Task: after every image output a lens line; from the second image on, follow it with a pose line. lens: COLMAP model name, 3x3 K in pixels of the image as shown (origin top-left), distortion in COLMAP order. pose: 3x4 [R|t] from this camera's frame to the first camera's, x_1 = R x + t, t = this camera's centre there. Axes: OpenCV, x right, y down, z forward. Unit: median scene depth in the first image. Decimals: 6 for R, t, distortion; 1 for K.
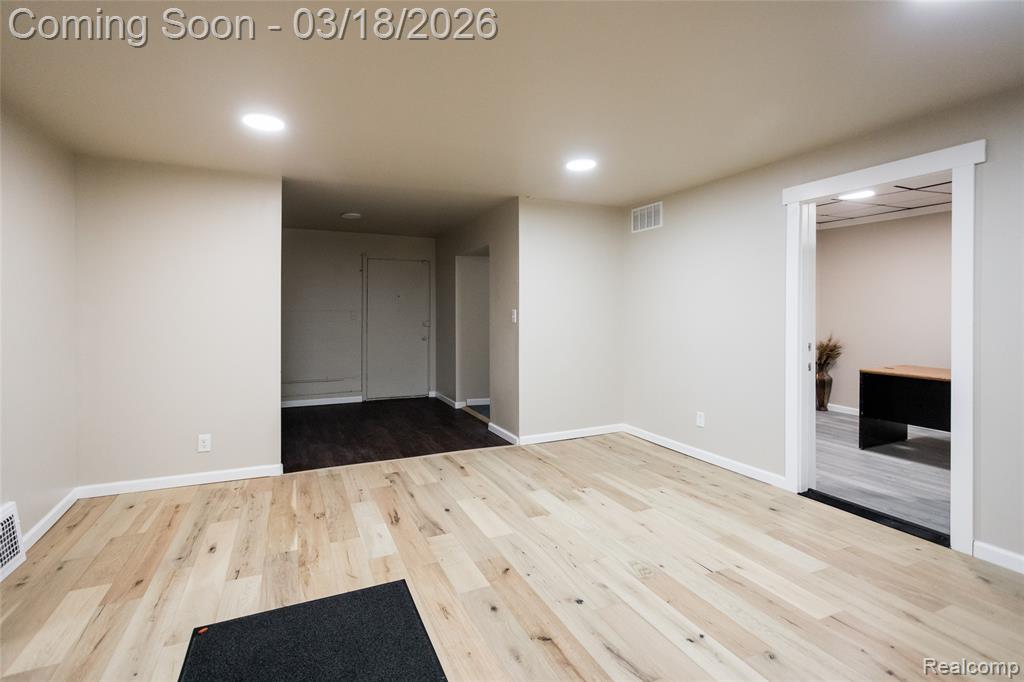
lens RADIAL K [[496.0, 0, 505.5], [0, 496.0, 316.4], [0, 0, 1]] dist [-0.000073, 0.000843]
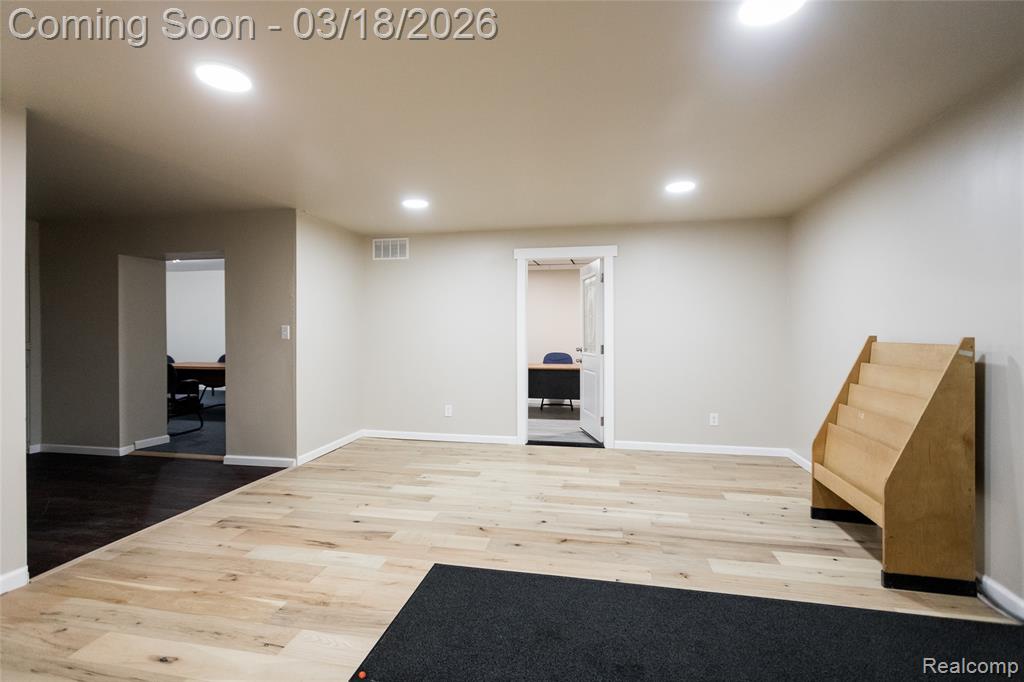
lens RADIAL K [[476.4, 0, 518.3], [0, 476.4, 337.3], [0, 0, 1]] dist [-0.000760, -0.000445]
pose [[0.567973, -0.007668, 0.823011, -0.747331], [0.007404, 0.999964, 0.004207, 0.011754], [-0.823014, 0.003704, 0.568010, 0.176939]]
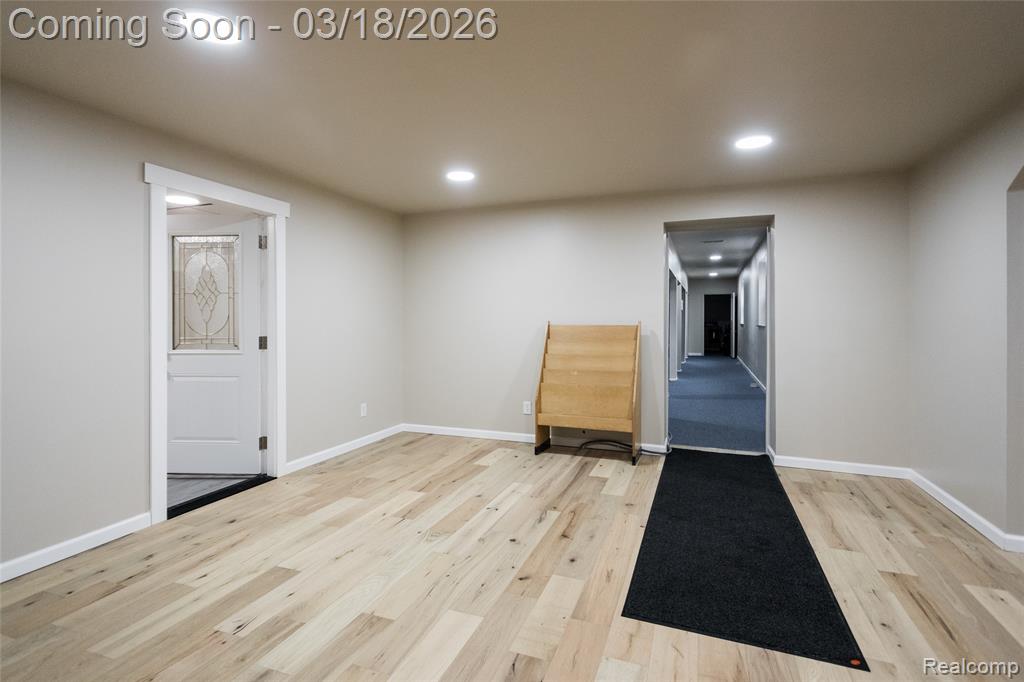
lens RADIAL K [[496.0, 0, 505.5], [0, 496.0, 316.4], [0, 0, 1]] dist [-0.000073, 0.000843]
pose [[-0.705858, 0.007668, 0.708312, -0.518727], [0.008754, 0.999959, -0.002101, 0.004647], [-0.708299, 0.004718, -0.705897, 1.338863]]
